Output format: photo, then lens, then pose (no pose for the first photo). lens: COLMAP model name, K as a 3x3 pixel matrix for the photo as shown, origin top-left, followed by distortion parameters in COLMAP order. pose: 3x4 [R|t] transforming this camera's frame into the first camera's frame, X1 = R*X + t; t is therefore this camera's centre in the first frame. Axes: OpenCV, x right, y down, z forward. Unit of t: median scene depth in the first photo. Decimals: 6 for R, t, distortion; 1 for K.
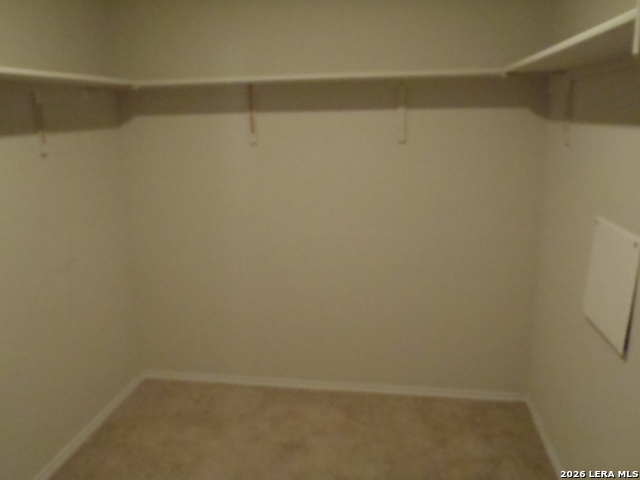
lens RADIAL K [[545.6, 0, 317.9], [0, 545.6, 243.5], [0, 0, 1]] dist [-0.079764, 0.073585]
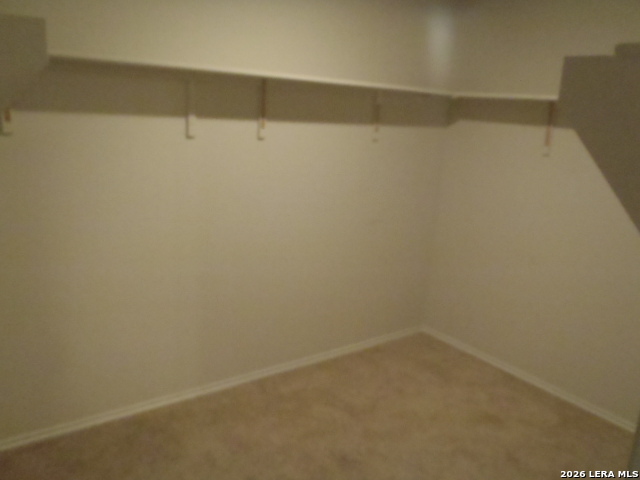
lens RADIAL K [[545.6, 0, 317.9], [0, 545.6, 243.5], [0, 0, 1]] dist [-0.079764, 0.073585]
pose [[0.724812, 0.234642, -0.647758, 0.309318], [-0.233167, 0.968277, 0.089843, 0.001043], [0.648290, 0.085916, 0.756530, -0.119516]]
